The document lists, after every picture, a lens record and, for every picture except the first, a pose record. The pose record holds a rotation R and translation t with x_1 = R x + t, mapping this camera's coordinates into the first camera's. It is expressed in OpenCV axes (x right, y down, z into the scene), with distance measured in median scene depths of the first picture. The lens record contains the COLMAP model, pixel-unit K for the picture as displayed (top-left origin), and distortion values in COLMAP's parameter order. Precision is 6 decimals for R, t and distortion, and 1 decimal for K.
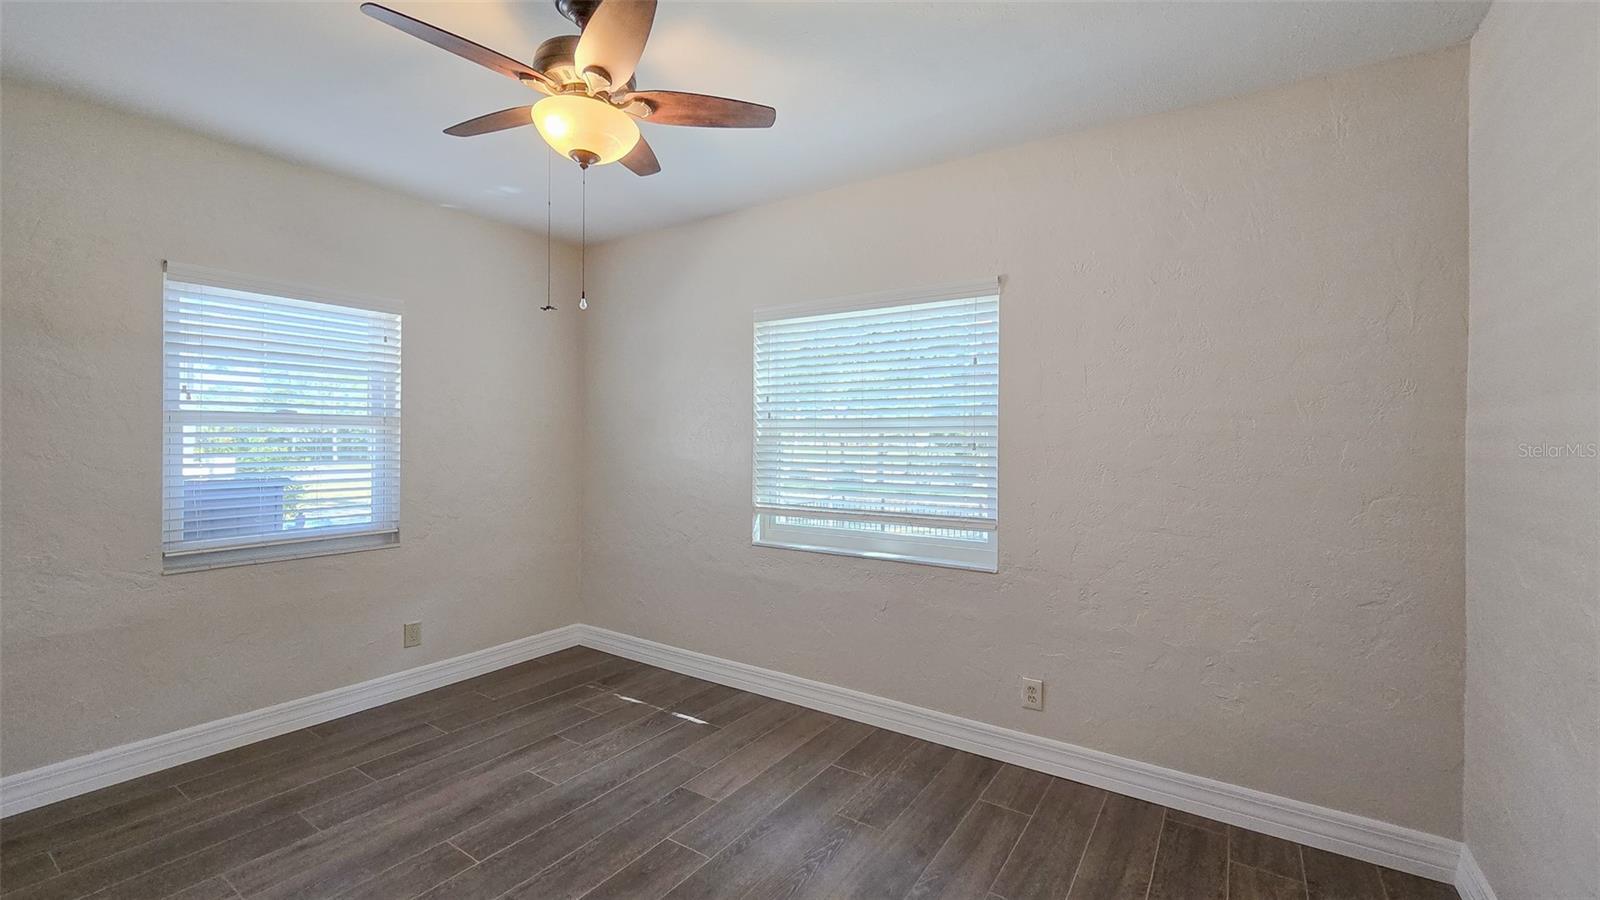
lens RADIAL K [[672.1, 0, 802.0], [0, 672.1, 443.2], [0, 0, 1]] dist [-0.001136, 0.000200]
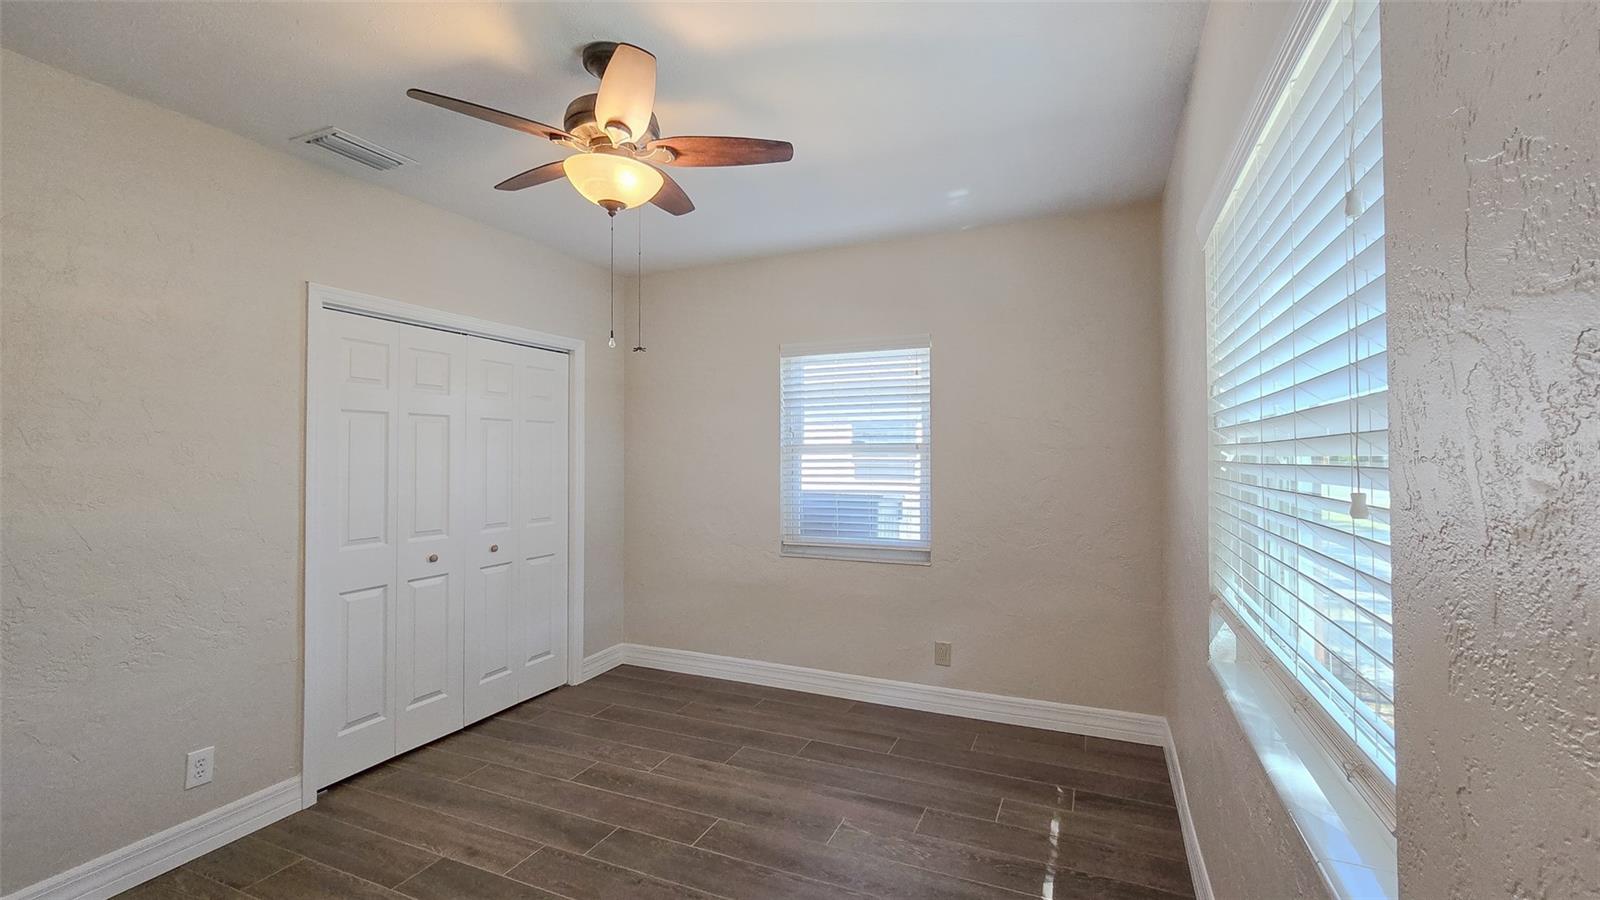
lens RADIAL K [[672.1, 0, 802.0], [0, 672.1, 443.2], [0, 0, 1]] dist [-0.001136, 0.000200]
pose [[0.171418, -0.033773, -0.984619, 0.517712], [-0.007185, 0.999343, -0.035529, 0.000521], [0.985172, 0.013165, 0.171063, 0.772755]]
